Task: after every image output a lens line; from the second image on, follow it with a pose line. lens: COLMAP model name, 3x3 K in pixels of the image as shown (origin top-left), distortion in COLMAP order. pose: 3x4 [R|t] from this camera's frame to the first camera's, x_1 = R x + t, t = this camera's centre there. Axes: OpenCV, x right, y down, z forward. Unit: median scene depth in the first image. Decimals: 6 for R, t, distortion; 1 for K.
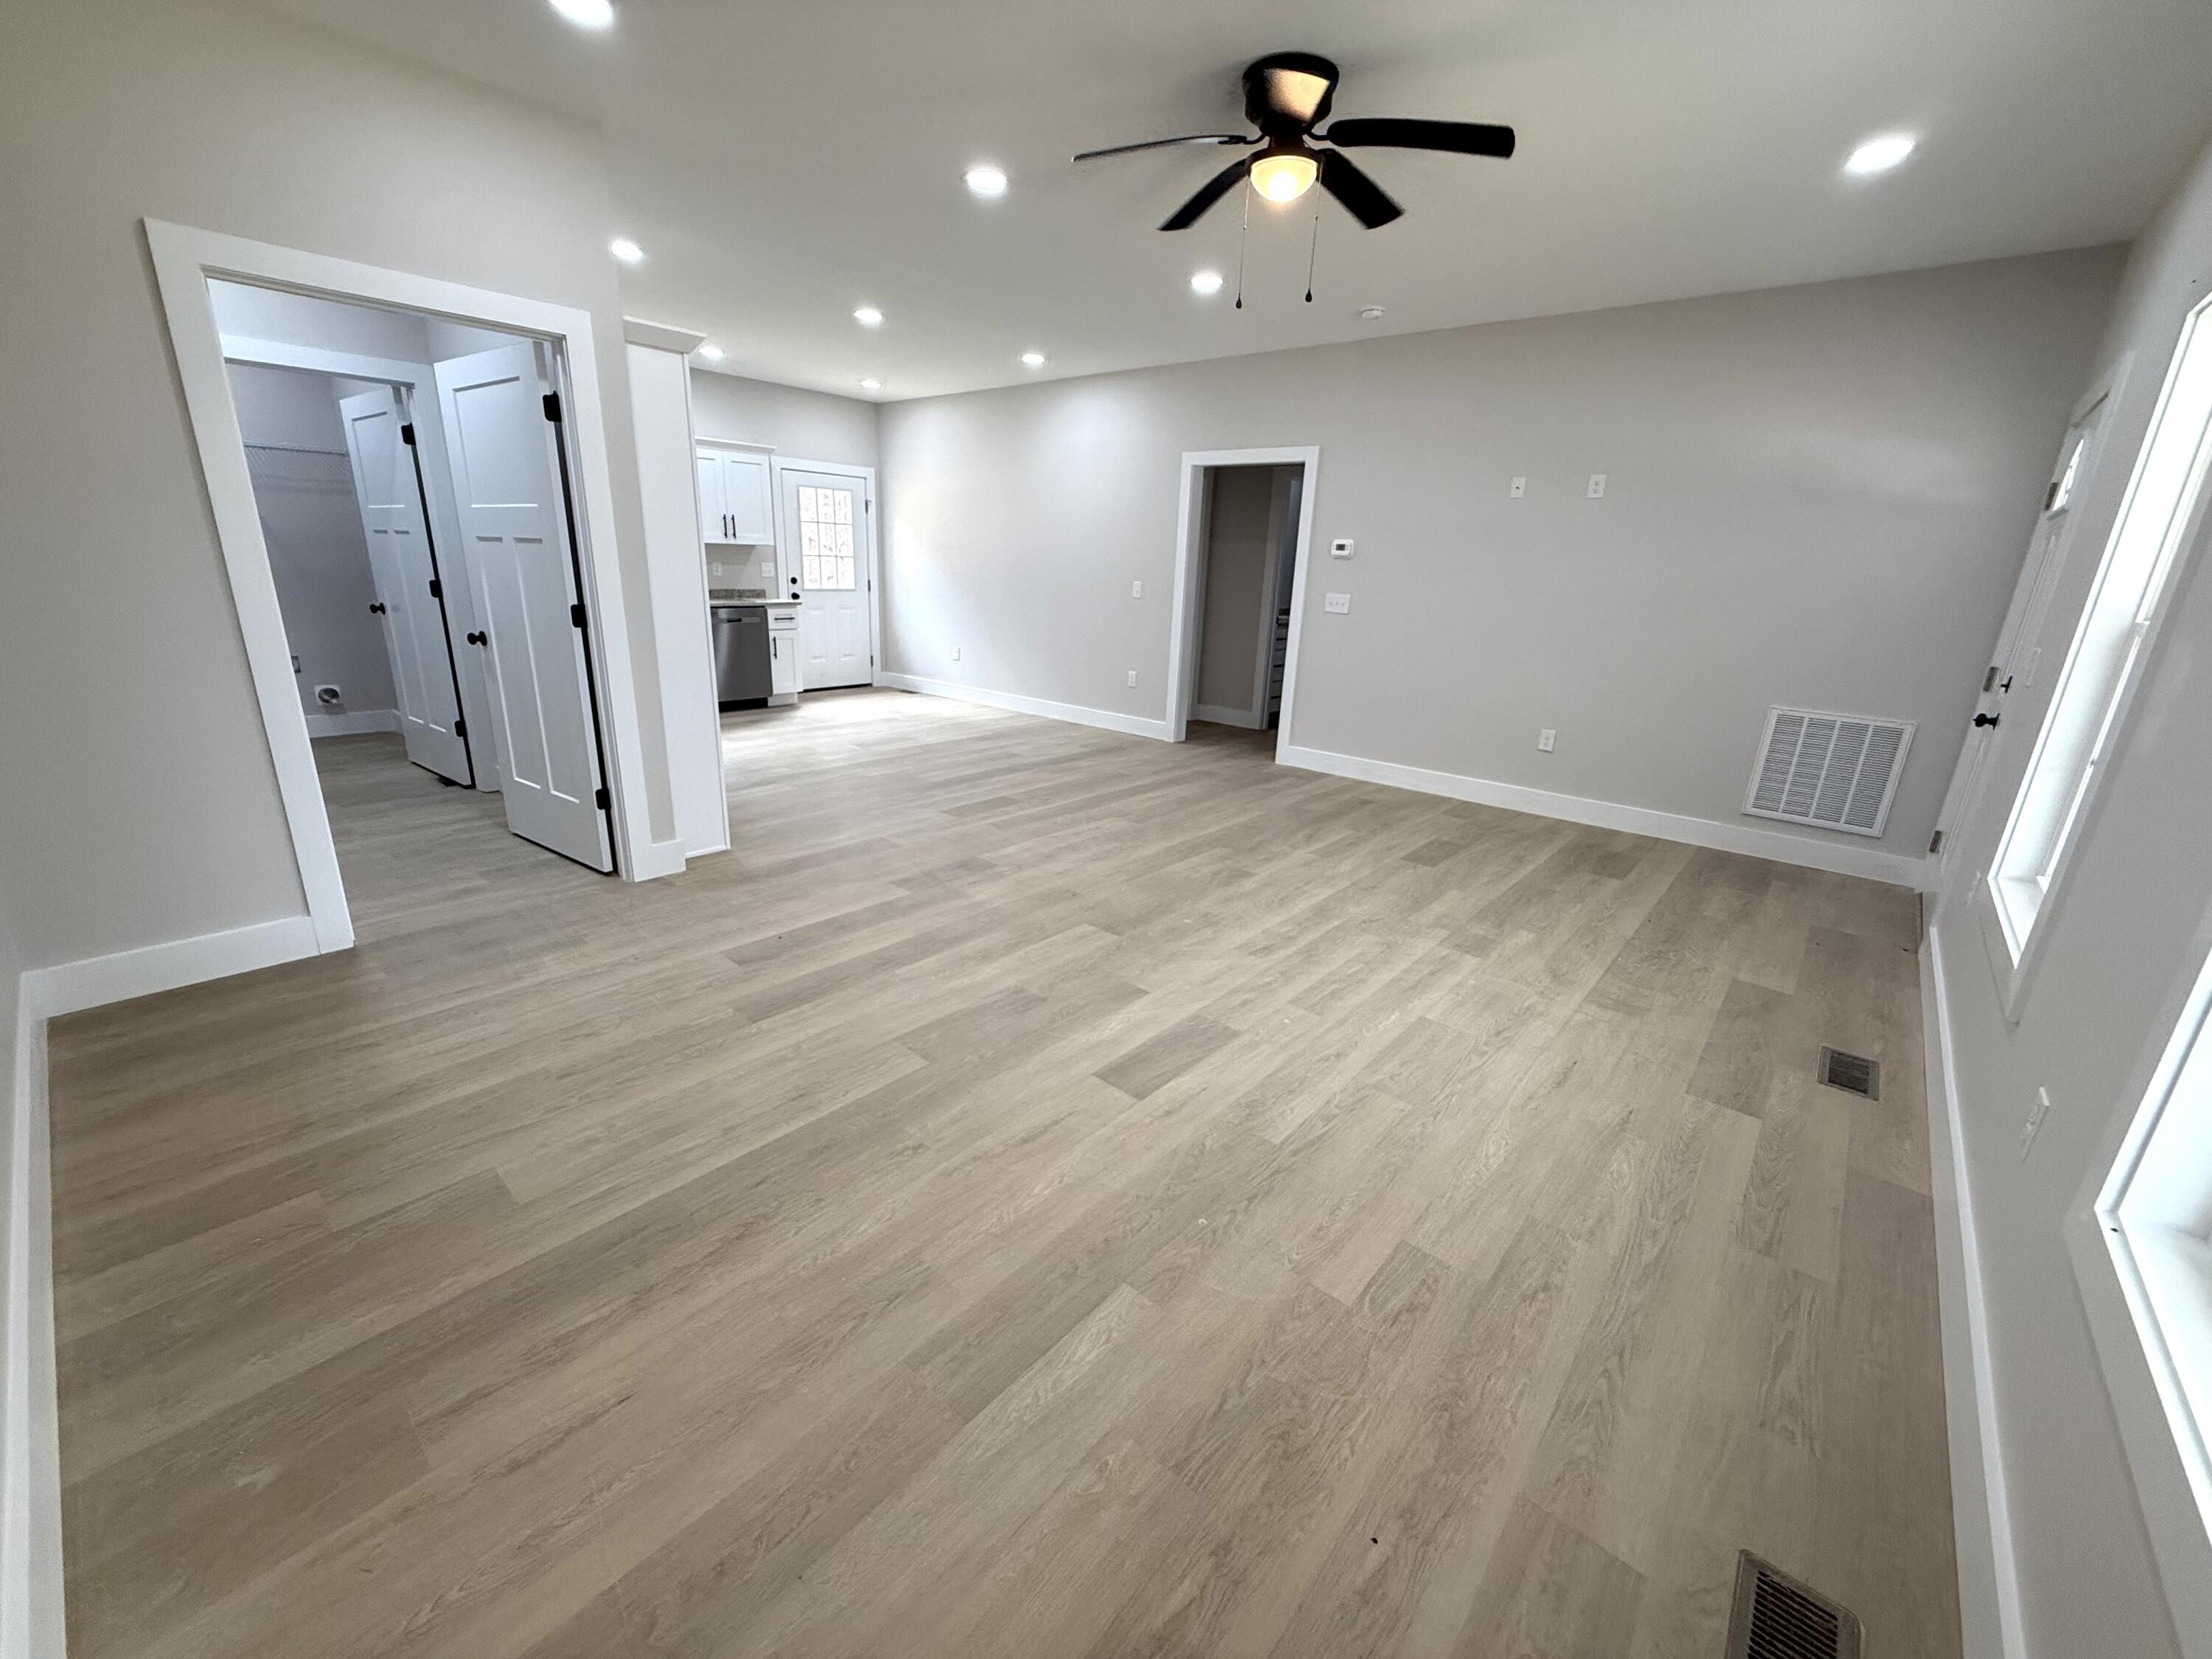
lens RADIAL K [[879.9, 0, 1097.1], [0, 879.9, 827.9], [0, 0, 1]] dist [-0.000149, -0.000040]
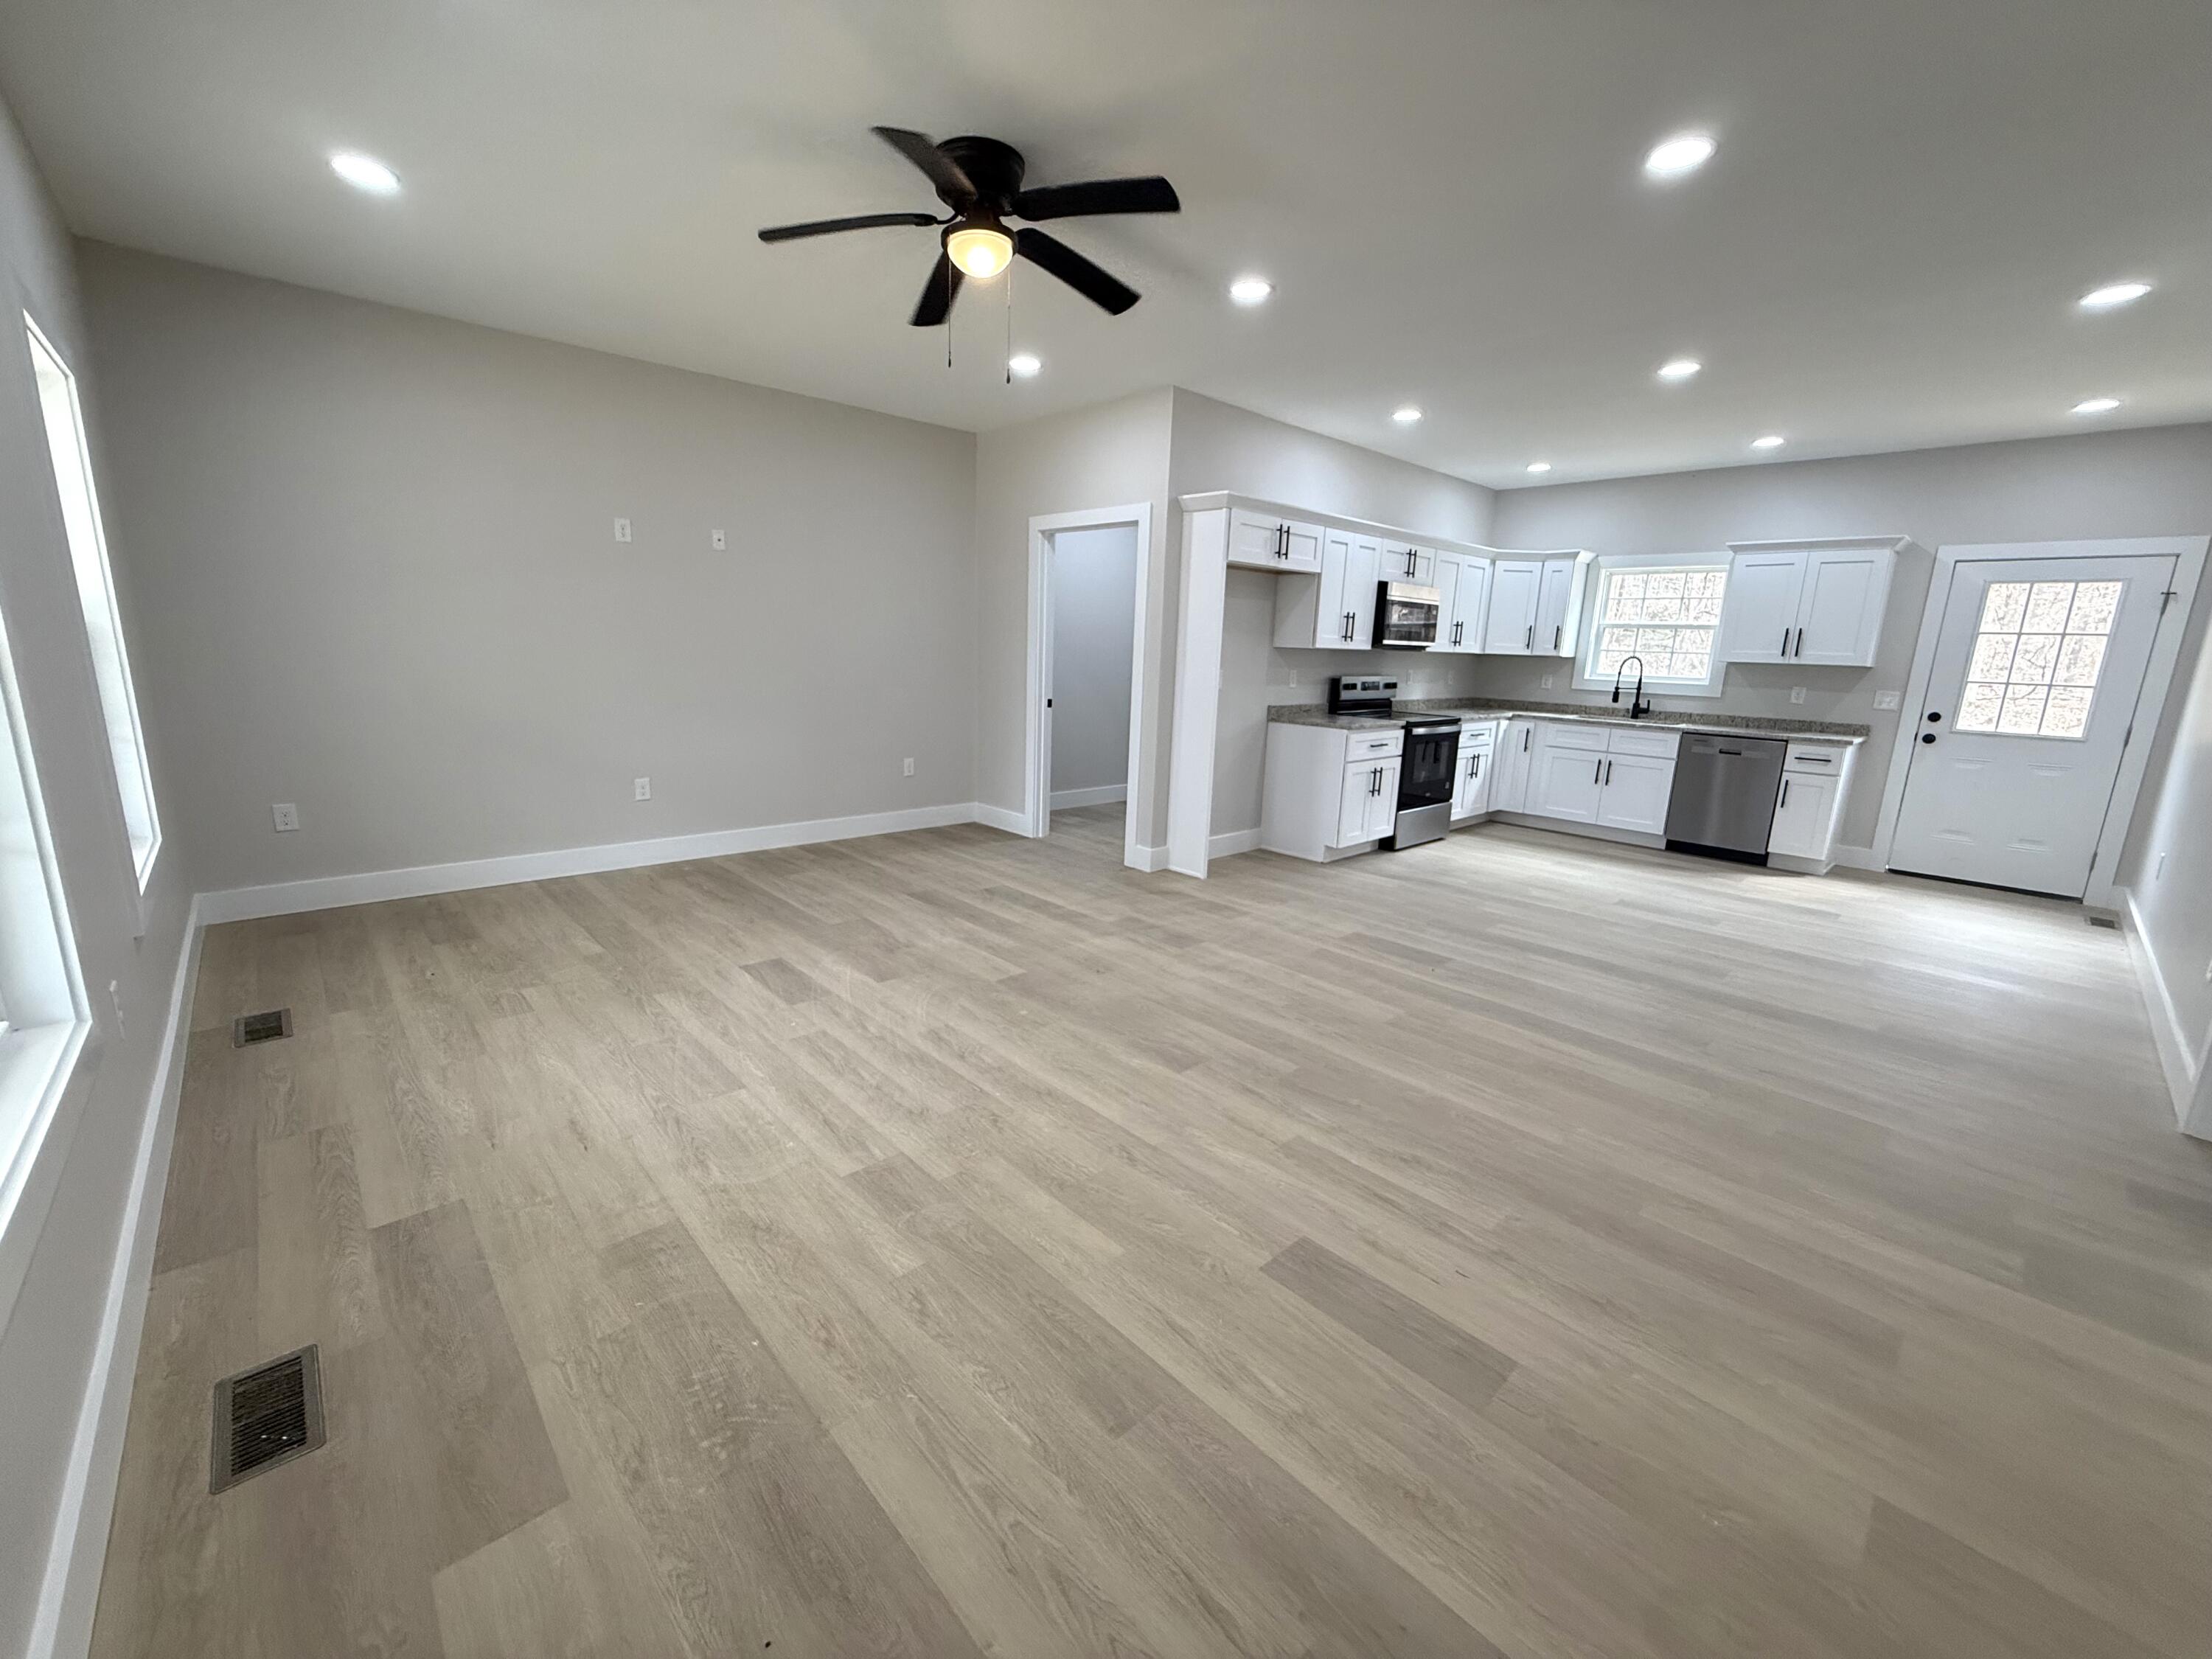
lens RADIAL K [[879.9, 0, 1102.9], [0, 879.9, 827.6], [0, 0, 1]] dist [-0.000149, -0.000040]
pose [[-0.097567, 0.164073, -0.981611, 0.999067], [-0.327574, 0.926065, 0.187347, -0.283050], [0.939775, 0.339829, -0.036607, 1.075168]]
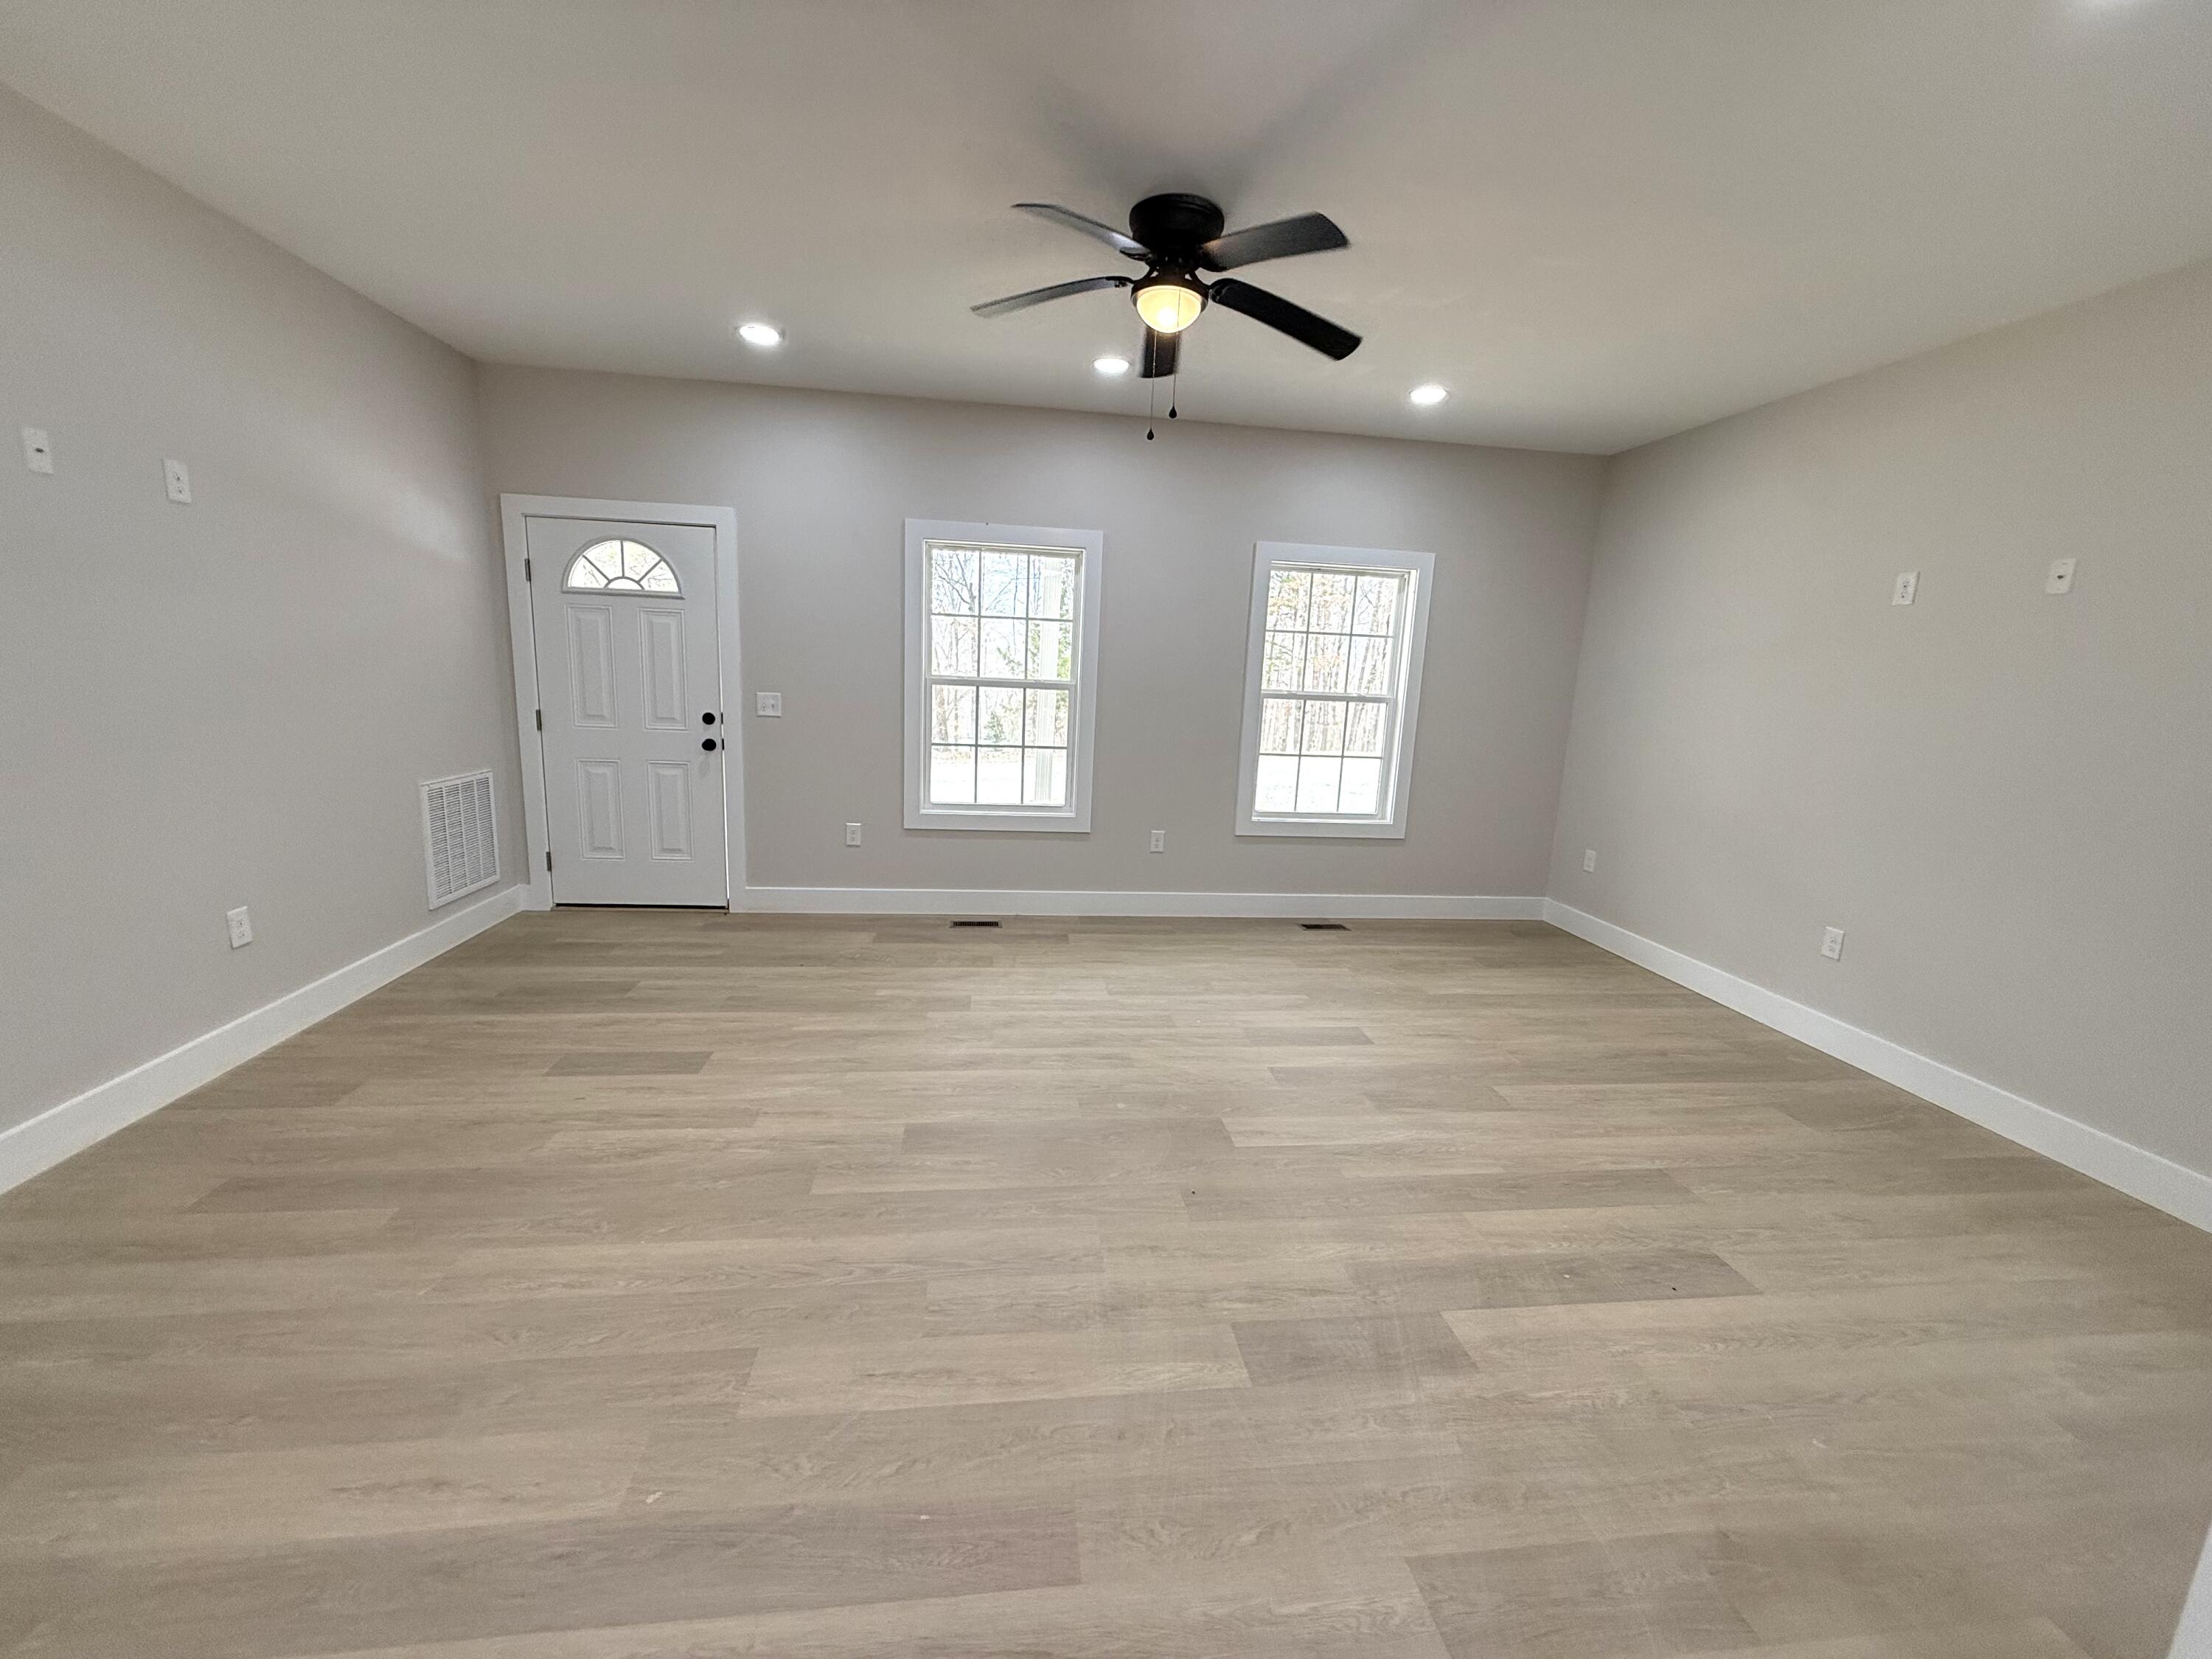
lens RADIAL K [[879.9, 0, 1102.1], [0, 879.9, 827.3], [0, 0, 1]] dist [-0.000149, -0.000040]
pose [[-0.744752, -0.191305, 0.639333, -0.372706], [0.123376, 0.902045, 0.413634, -0.488405], [-0.655838, 0.386933, -0.648197, 1.487379]]
